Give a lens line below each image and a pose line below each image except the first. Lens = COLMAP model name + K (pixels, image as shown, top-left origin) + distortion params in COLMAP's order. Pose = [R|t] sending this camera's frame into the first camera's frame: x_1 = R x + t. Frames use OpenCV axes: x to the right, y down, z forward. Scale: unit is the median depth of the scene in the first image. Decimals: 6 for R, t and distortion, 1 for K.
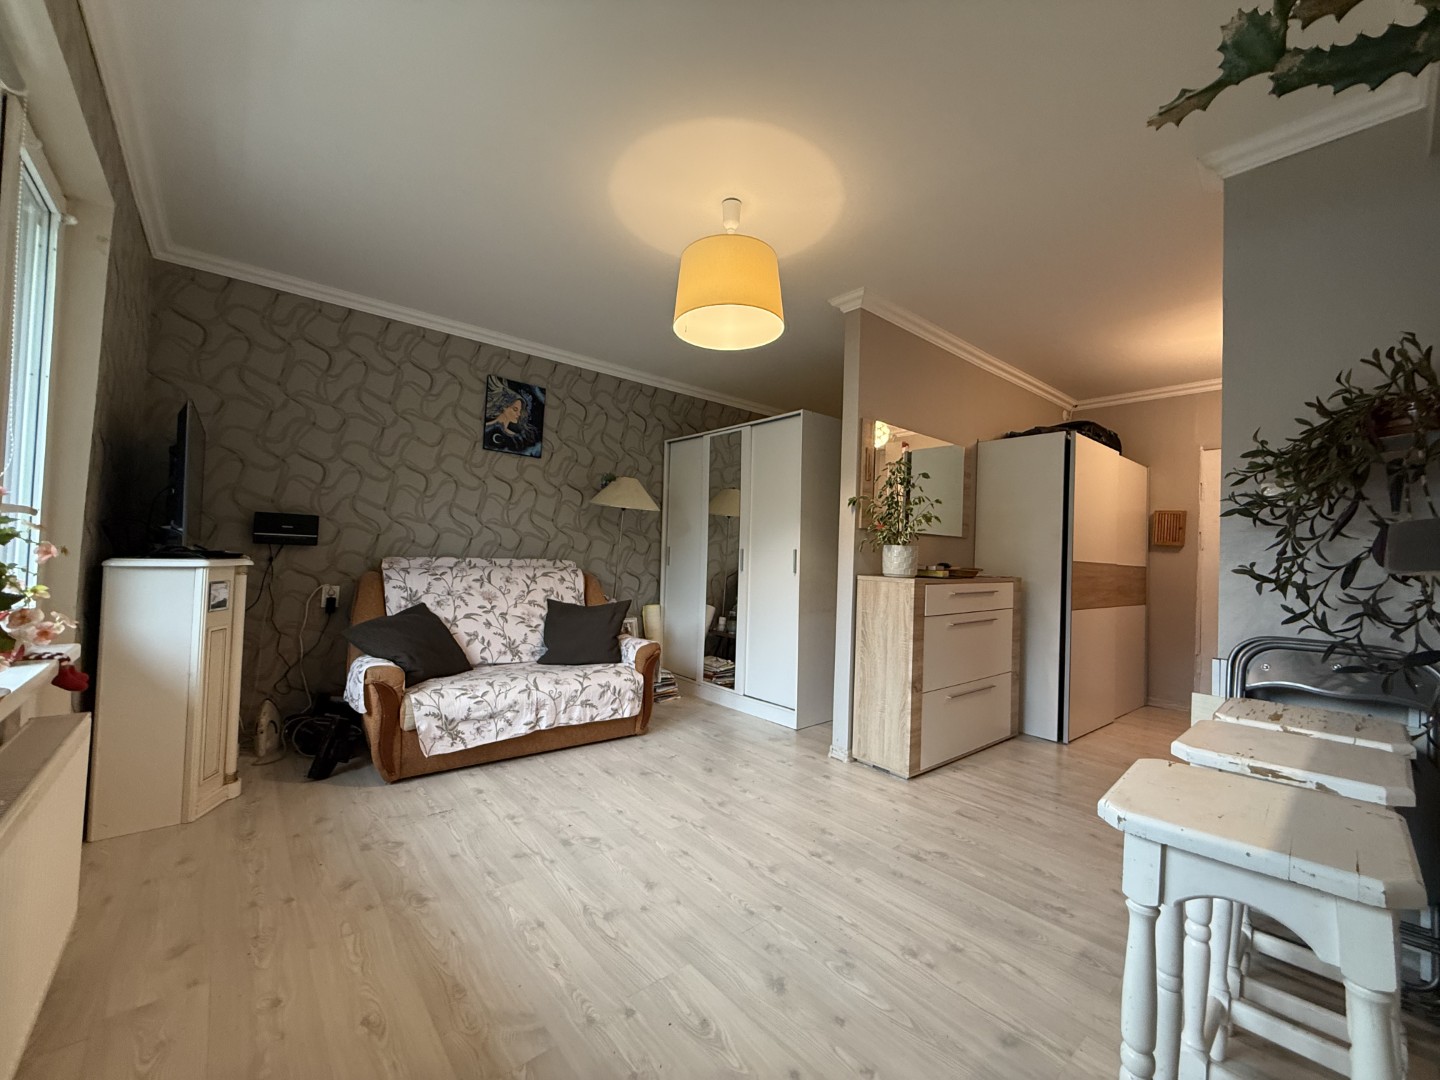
lens RADIAL K [[580.7, 0, 720.0], [0, 580.7, 540.0], [0, 0, 1]] dist [0.000267, 0.000095]
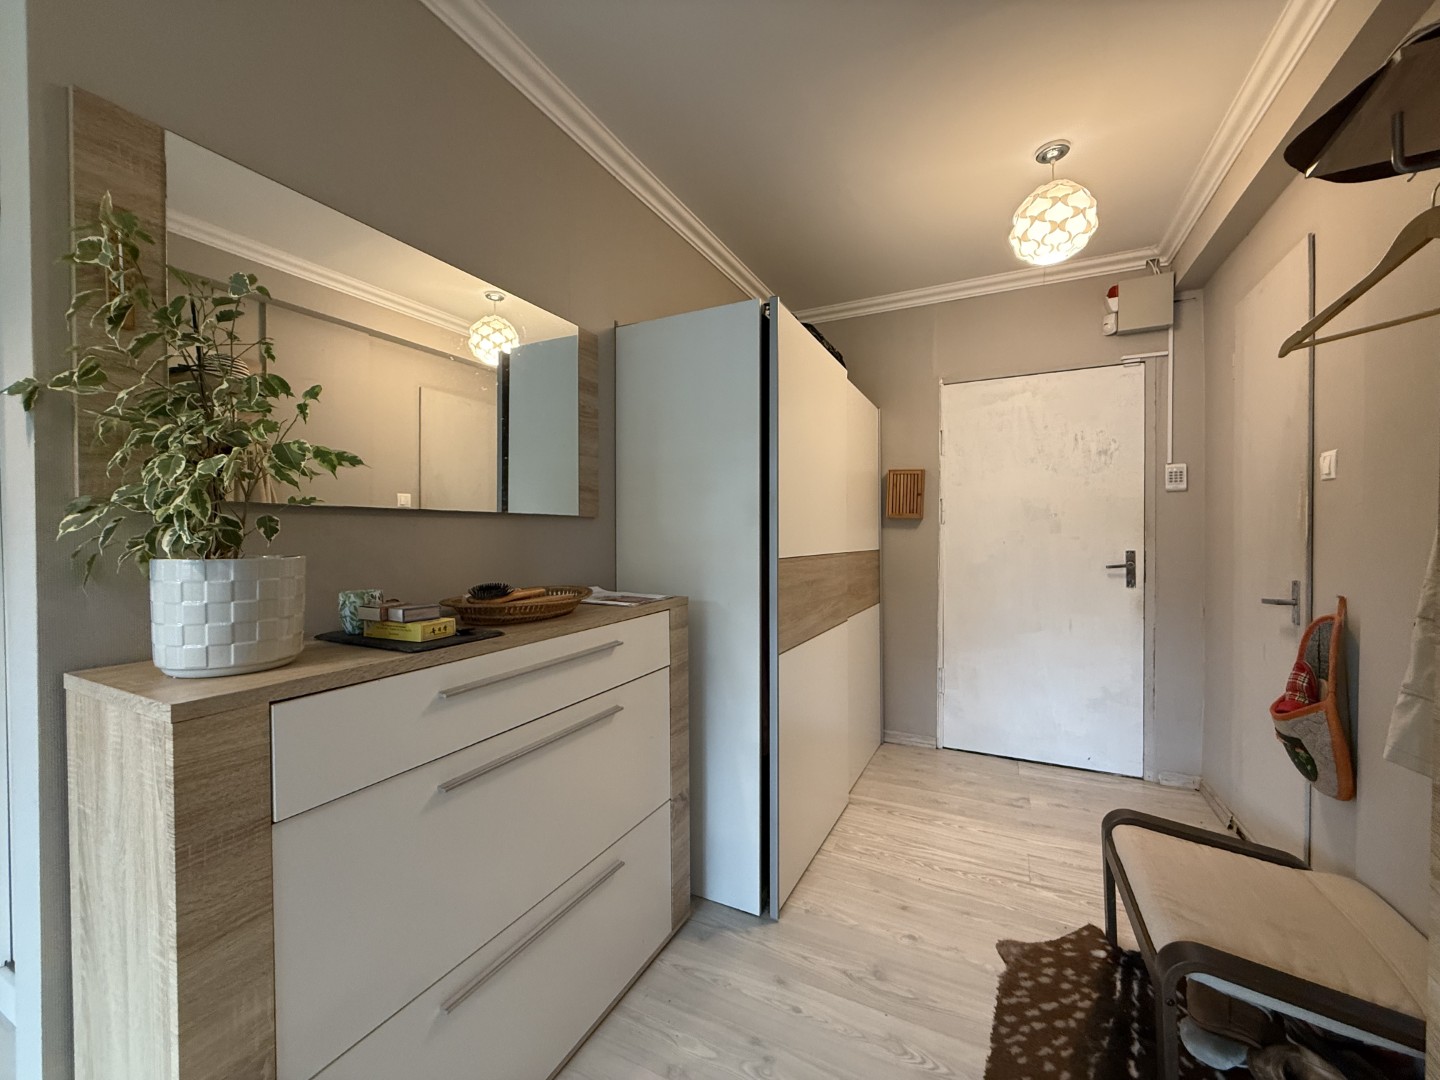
lens RADIAL K [[580.7, 0, 720.0], [0, 580.7, 540.0], [0, 0, 1]] dist [0.000267, 0.000095]
pose [[0.919277, -0.044075, 0.391137, 0.349233], [0.028130, 0.998527, 0.046405, -0.004394], [-0.392606, -0.031656, 0.919162, 0.533867]]
